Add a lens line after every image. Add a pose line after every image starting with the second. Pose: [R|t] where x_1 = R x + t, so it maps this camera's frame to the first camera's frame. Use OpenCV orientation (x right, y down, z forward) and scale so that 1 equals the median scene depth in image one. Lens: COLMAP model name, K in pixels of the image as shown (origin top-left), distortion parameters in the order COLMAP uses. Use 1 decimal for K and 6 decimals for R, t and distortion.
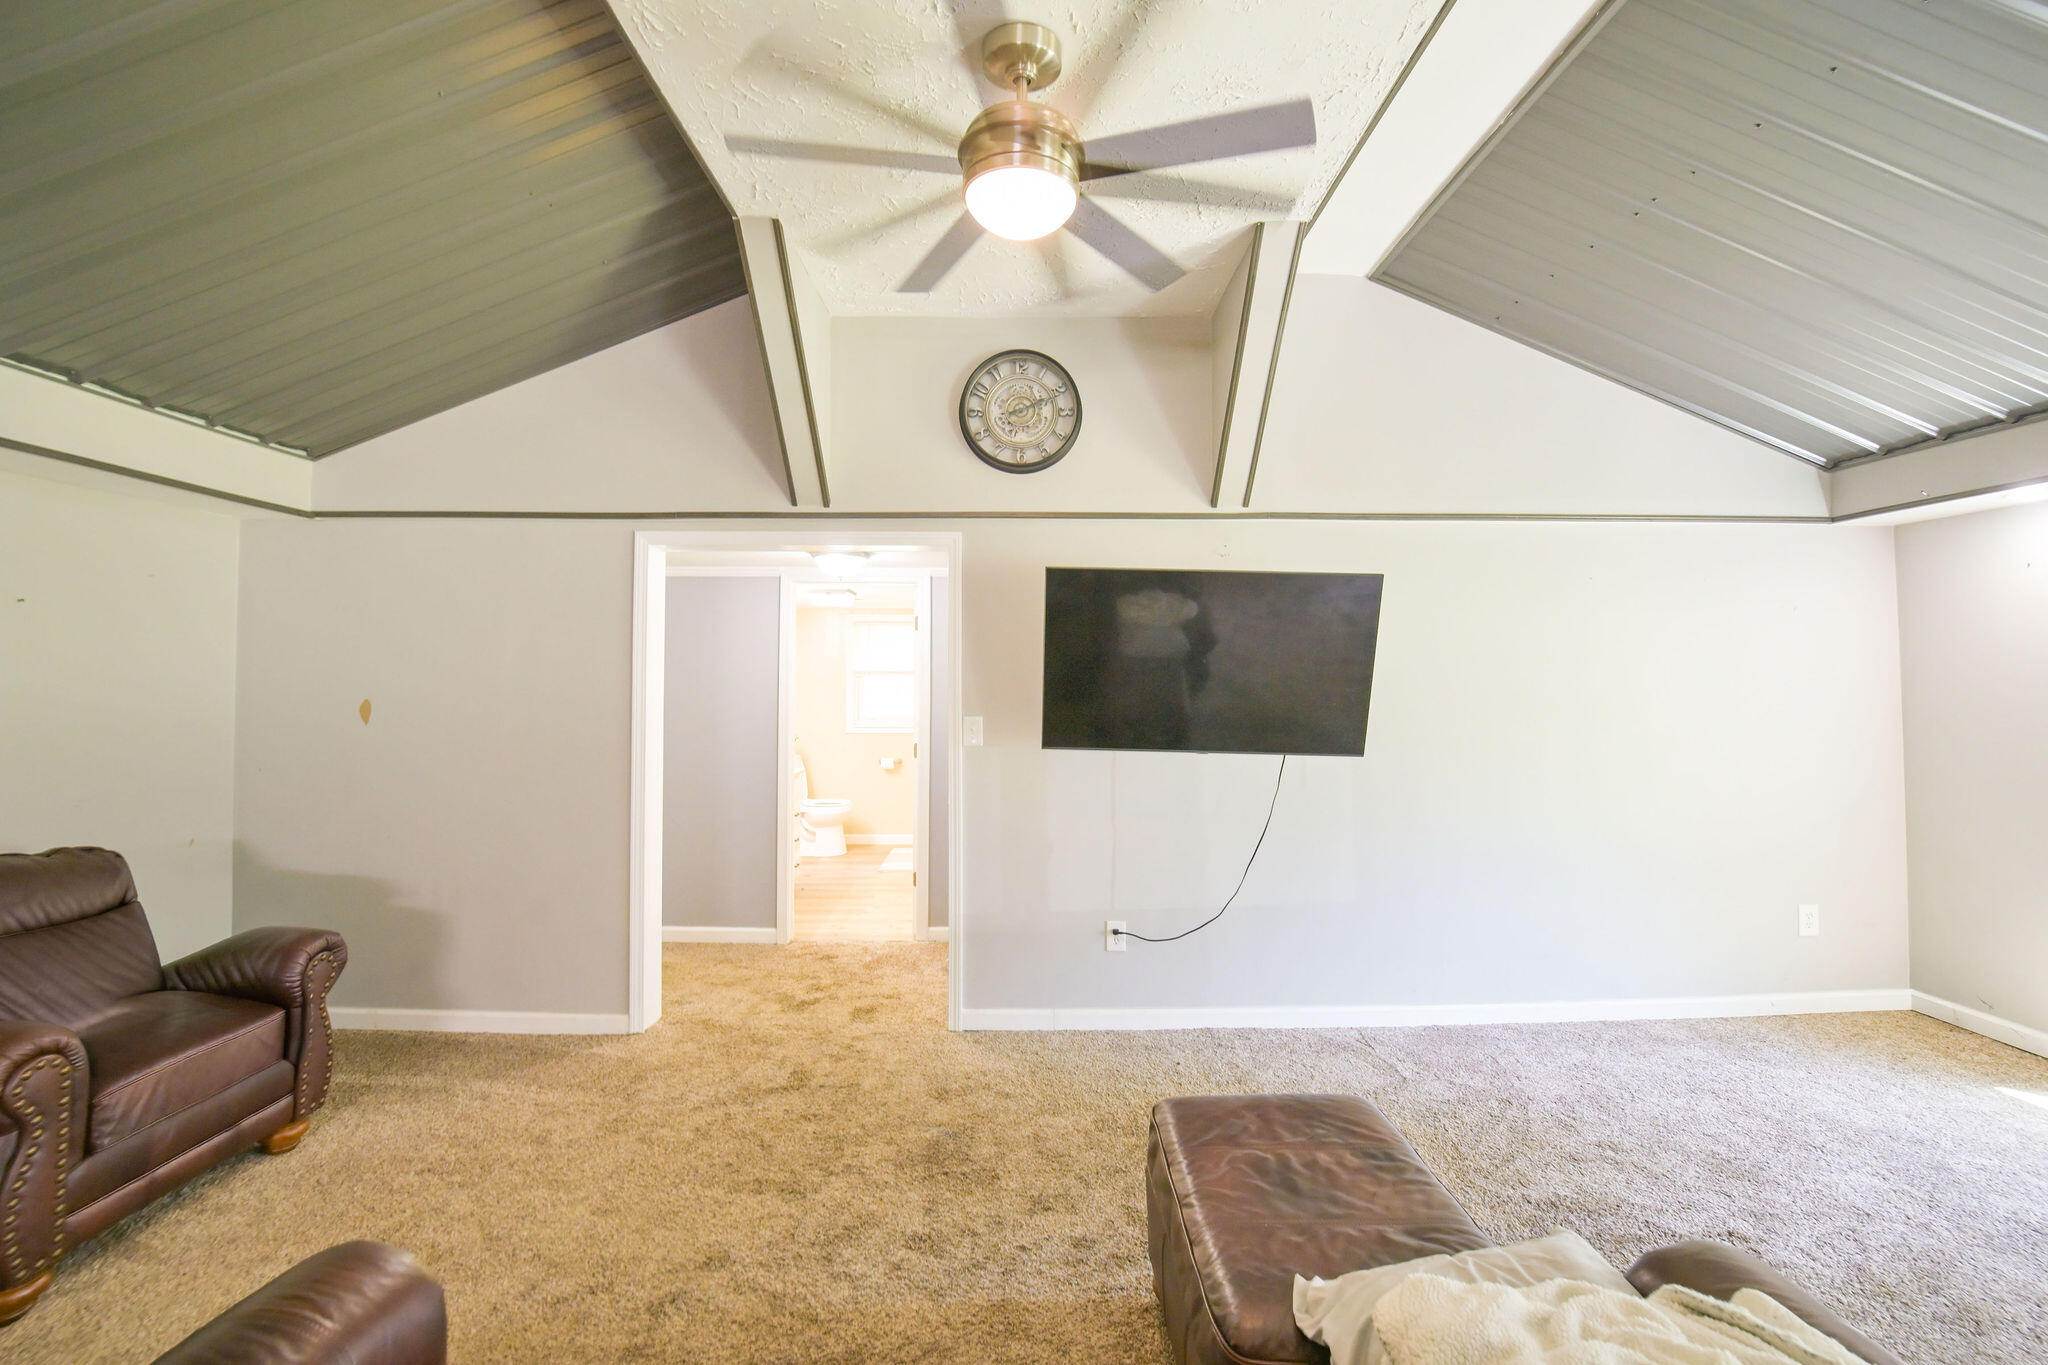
lens RADIAL K [[856.3, 0, 1023.2], [0, 856.3, 661.2], [0, 0, 1]] dist [-0.013337, -0.000270]
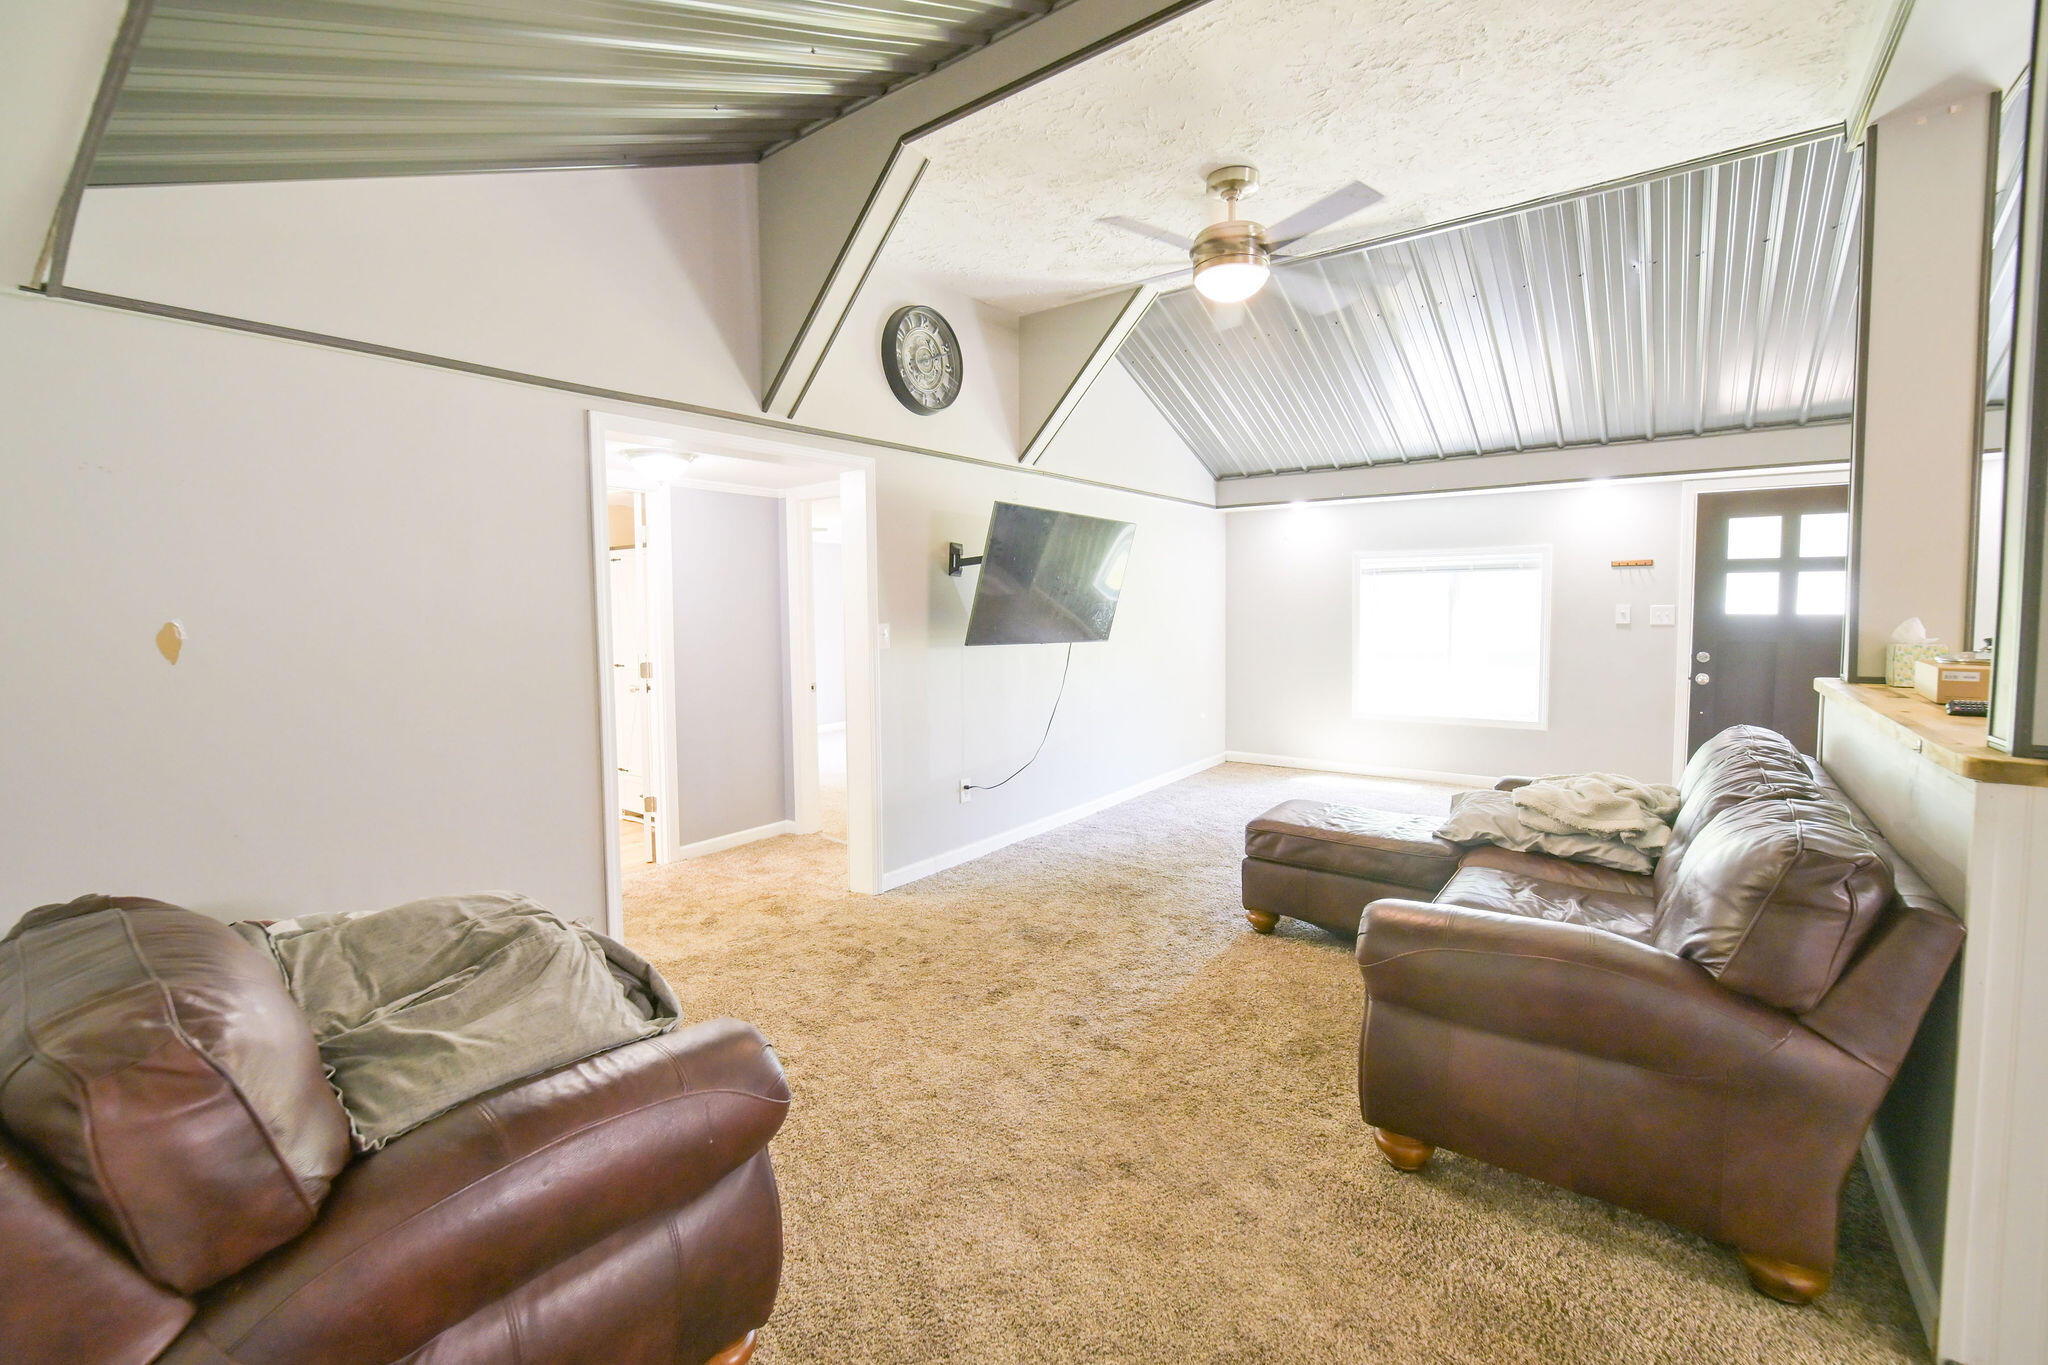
lens RADIAL K [[864.9, 0, 948.5], [0, 864.9, 671.4], [0, 0, 1]] dist [-0.010266, -0.000029]
pose [[0.650147, -0.067054, 0.756843, -0.914948], [-0.007976, 0.995441, 0.095045, 0.018156], [-0.759766, -0.067830, 0.646649, 0.191247]]
